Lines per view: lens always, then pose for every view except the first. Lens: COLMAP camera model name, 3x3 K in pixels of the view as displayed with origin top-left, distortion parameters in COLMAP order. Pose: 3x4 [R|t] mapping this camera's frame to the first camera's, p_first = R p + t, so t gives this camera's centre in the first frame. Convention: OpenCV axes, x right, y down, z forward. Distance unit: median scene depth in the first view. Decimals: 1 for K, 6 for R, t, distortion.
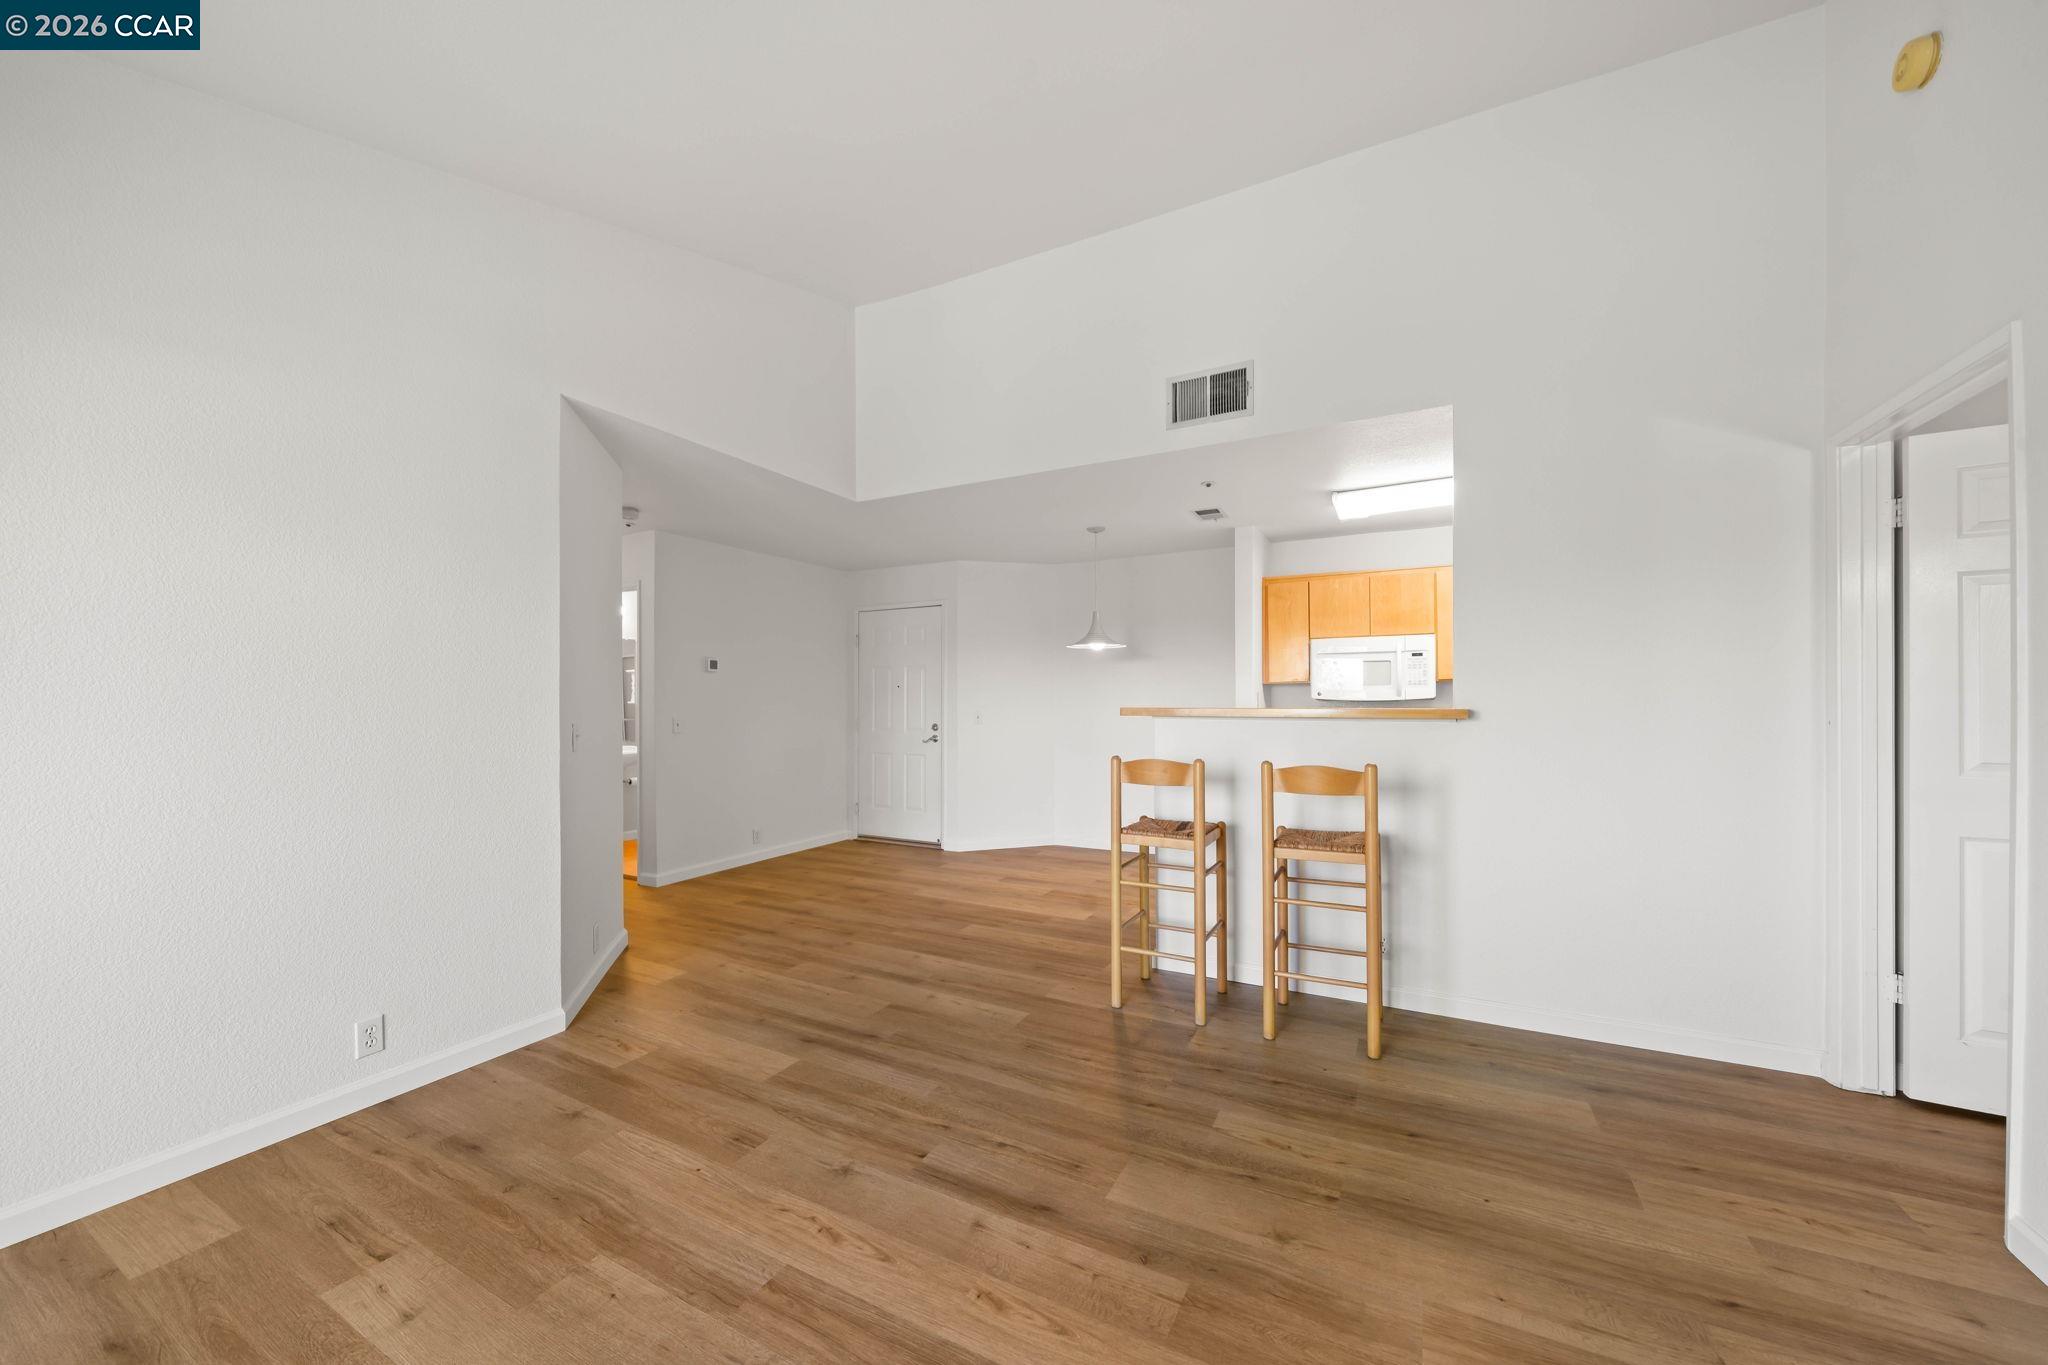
lens RADIAL K [[749.0, 0, 1018.3], [0, 749.0, 692.2], [0, 0, 1]] dist [-0.001577, -0.000040]
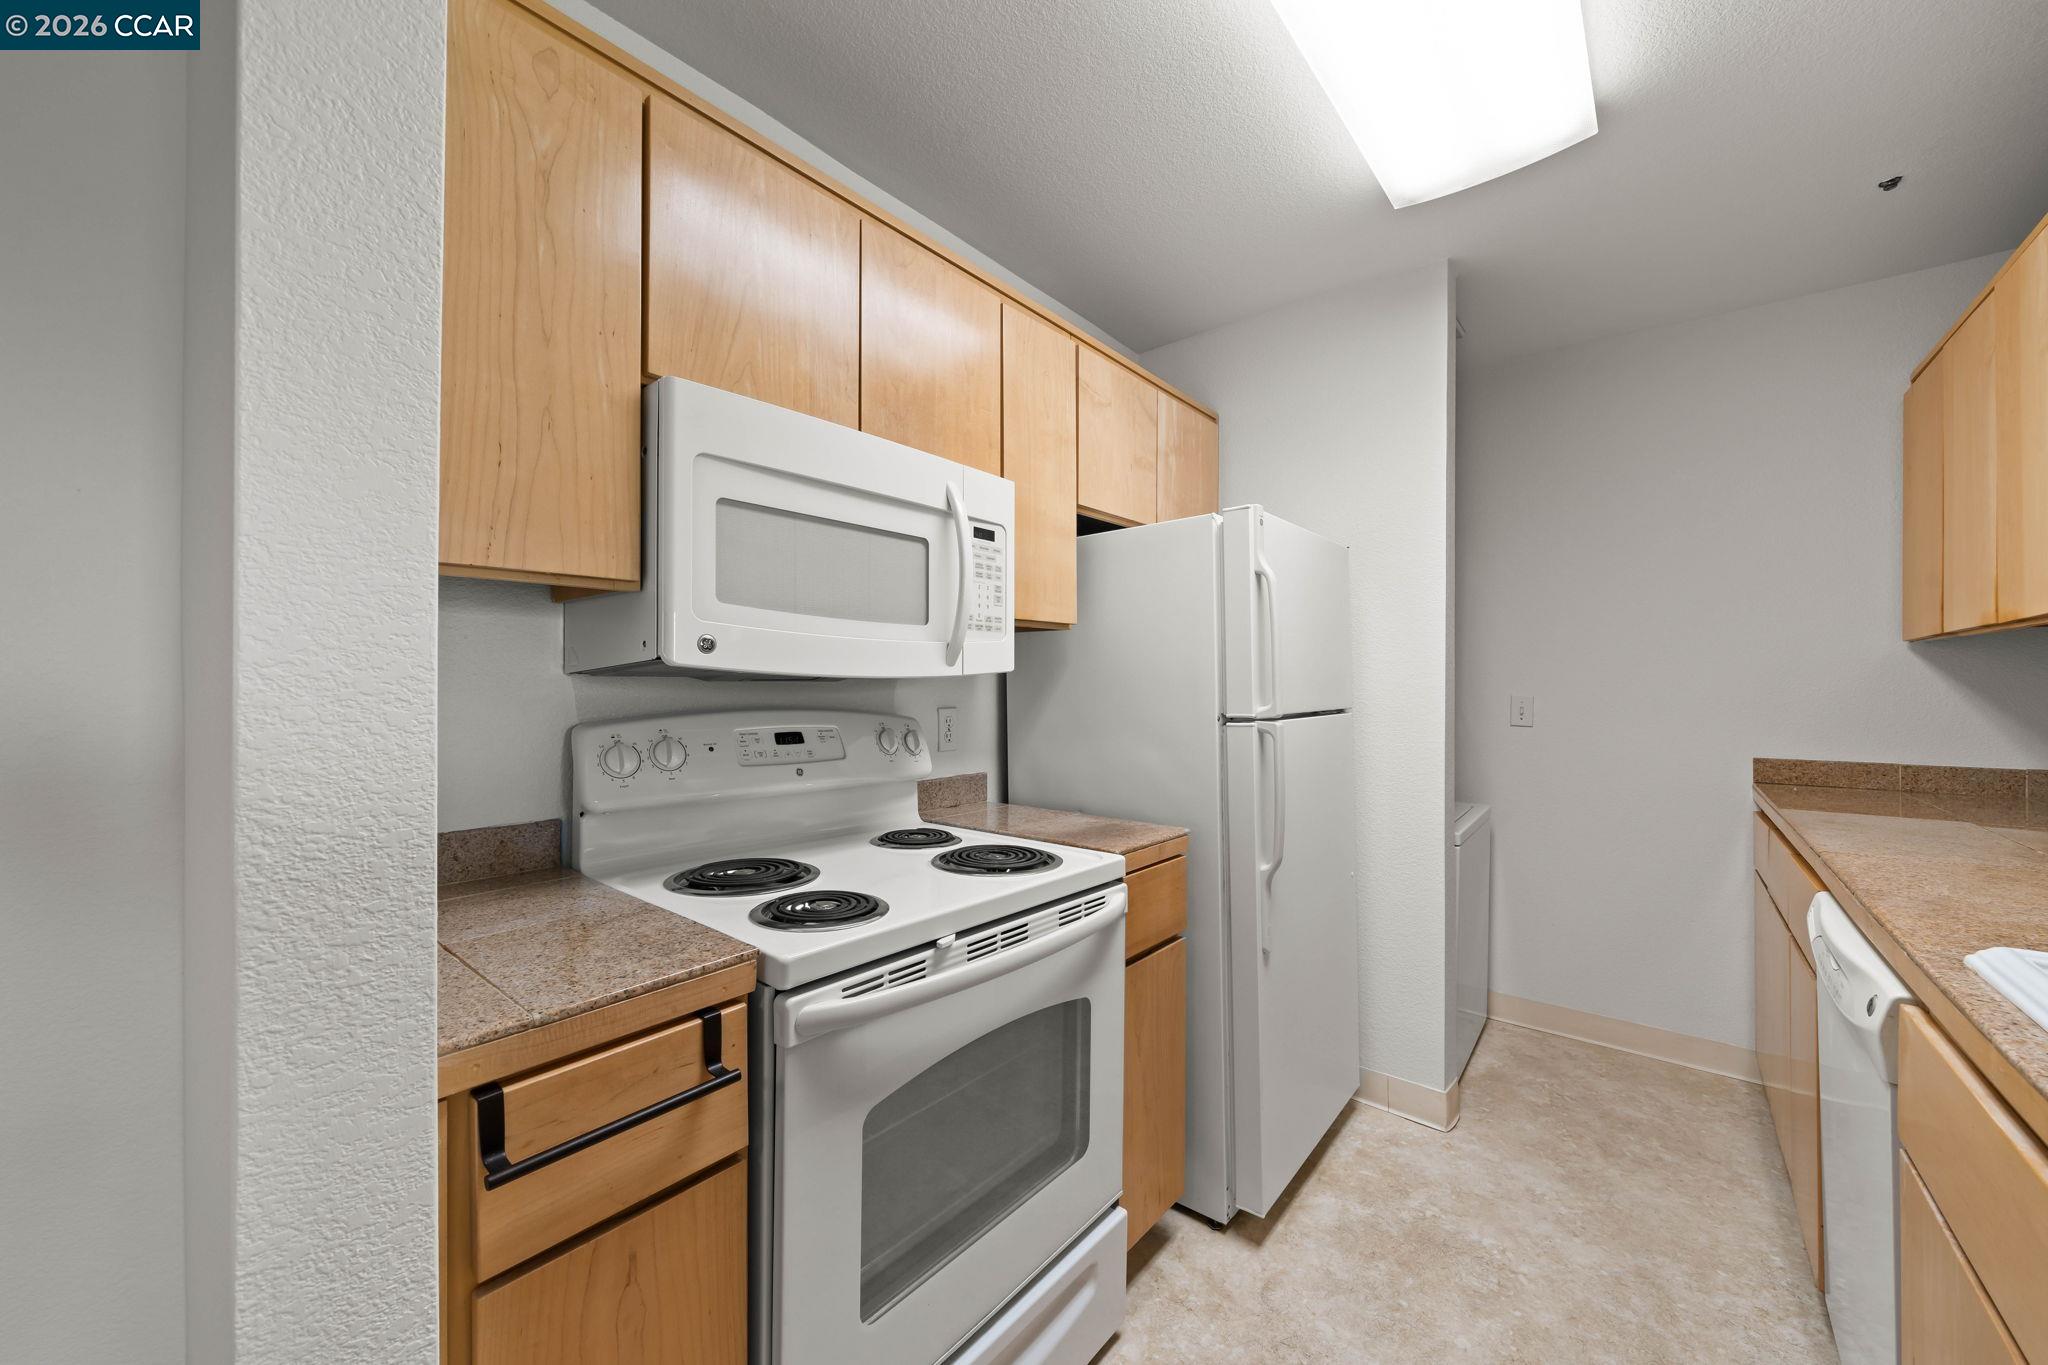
lens RADIAL K [[757.0, 0, 1025.1], [0, 757.0, 687.1], [0, 0, 1]] dist [-0.000793, -0.000174]
pose [[0.199199, 0.001073, 0.979958, 0.540692], [-0.018203, 0.999831, 0.002606, 0.031350], [-0.979790, -0.018357, 0.199185, 2.184738]]
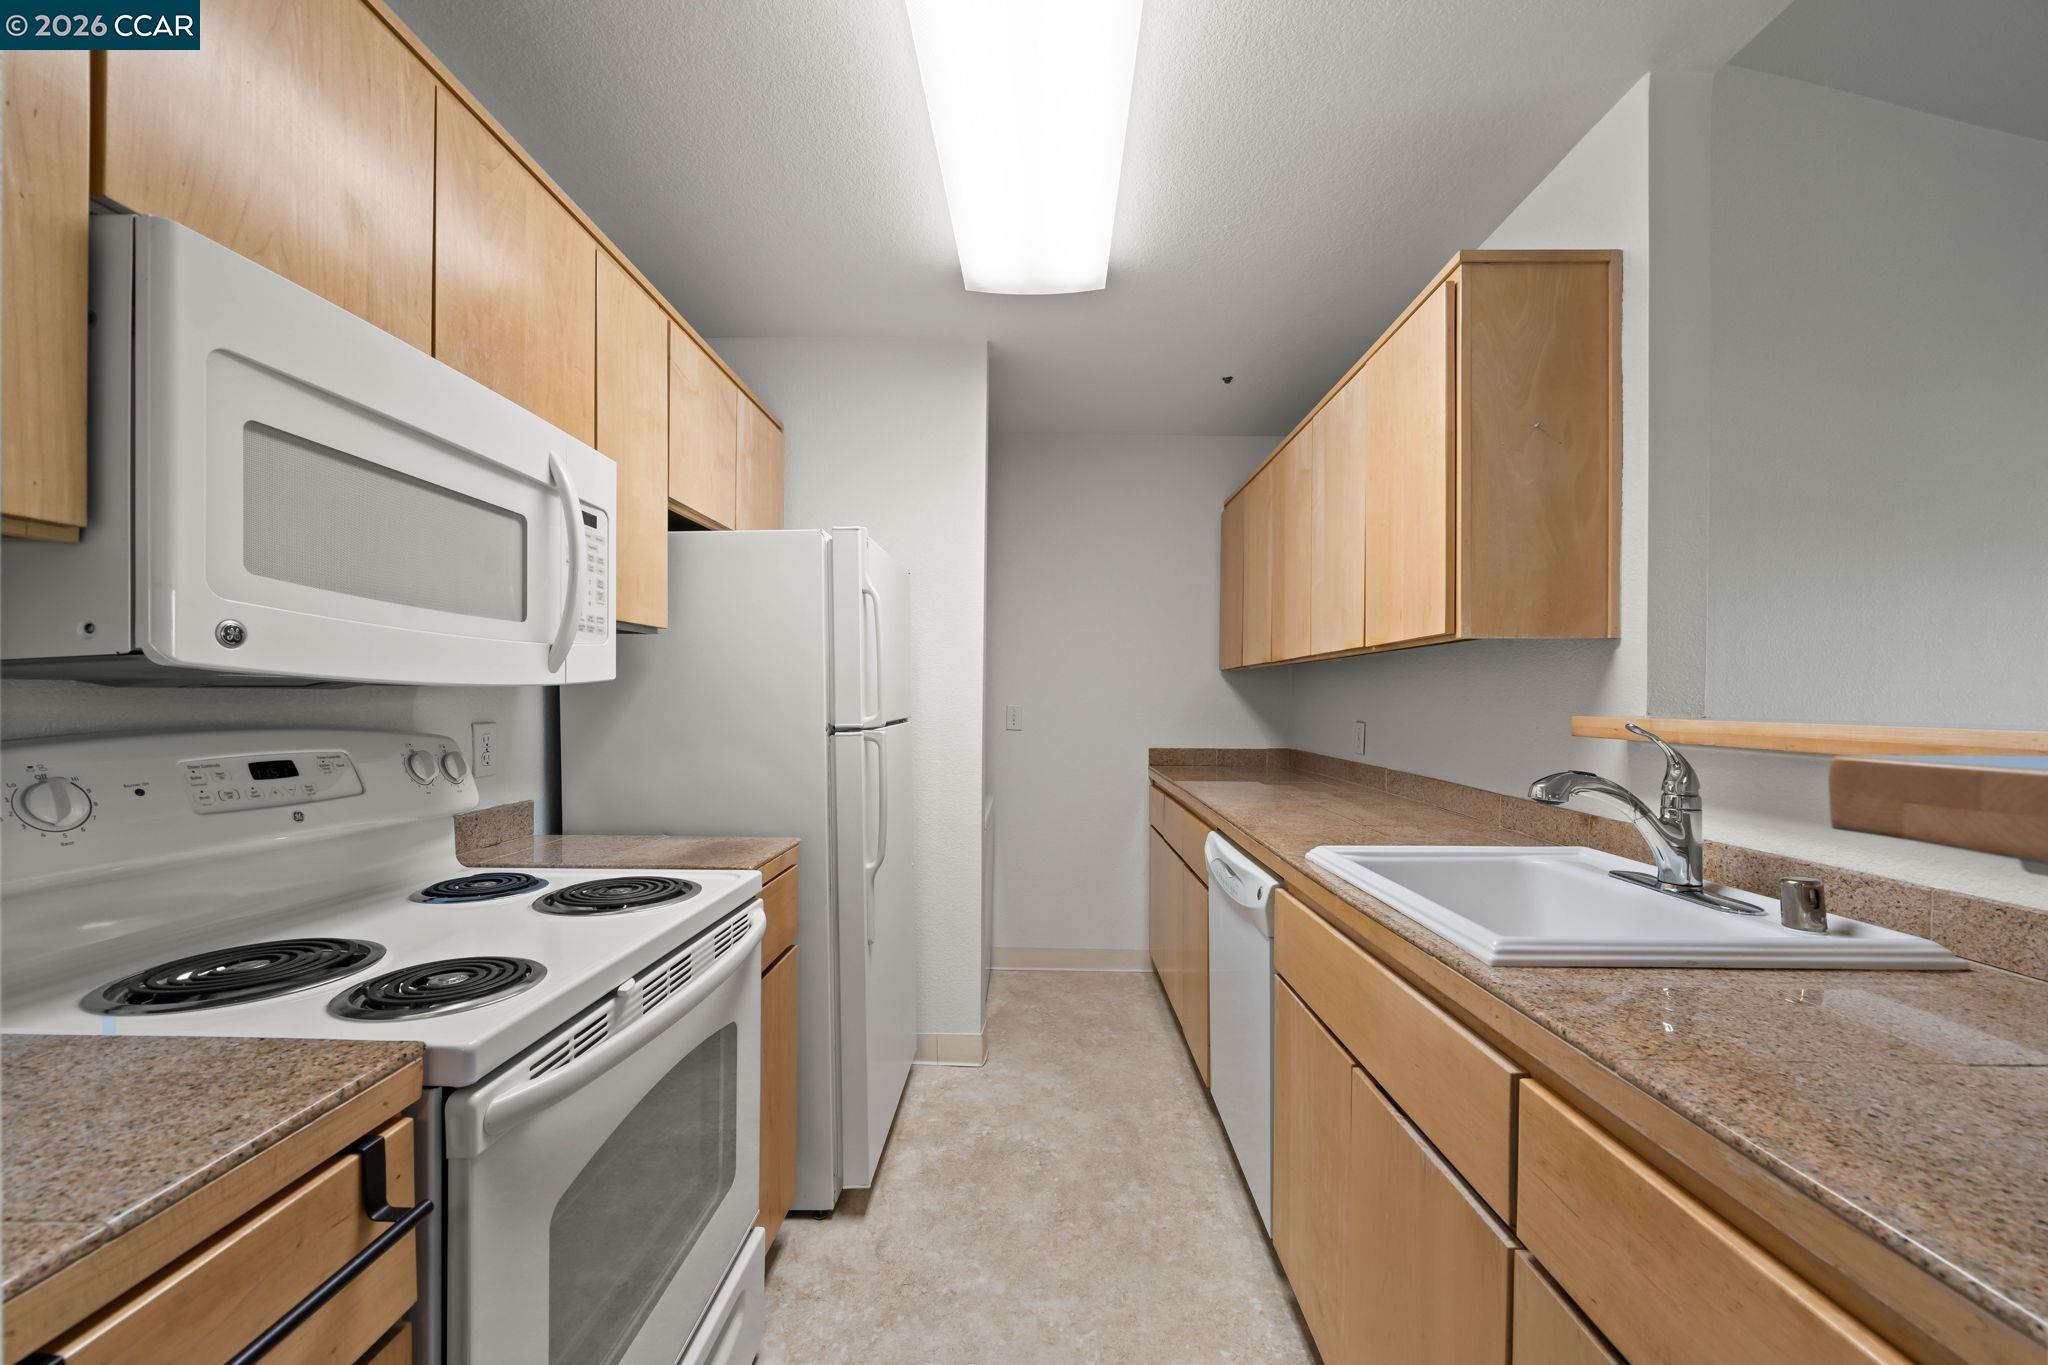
lens RADIAL K [[763.1, 0, 1026.8], [0, 763.1, 707.6], [0, 0, 1]] dist [-0.001044, -0.000085]
pose [[-0.457299, -0.012459, 0.889226, 0.520507], [-0.020373, 0.999786, 0.003531, 0.032581], [-0.889080, -0.016501, -0.457455, 2.342548]]
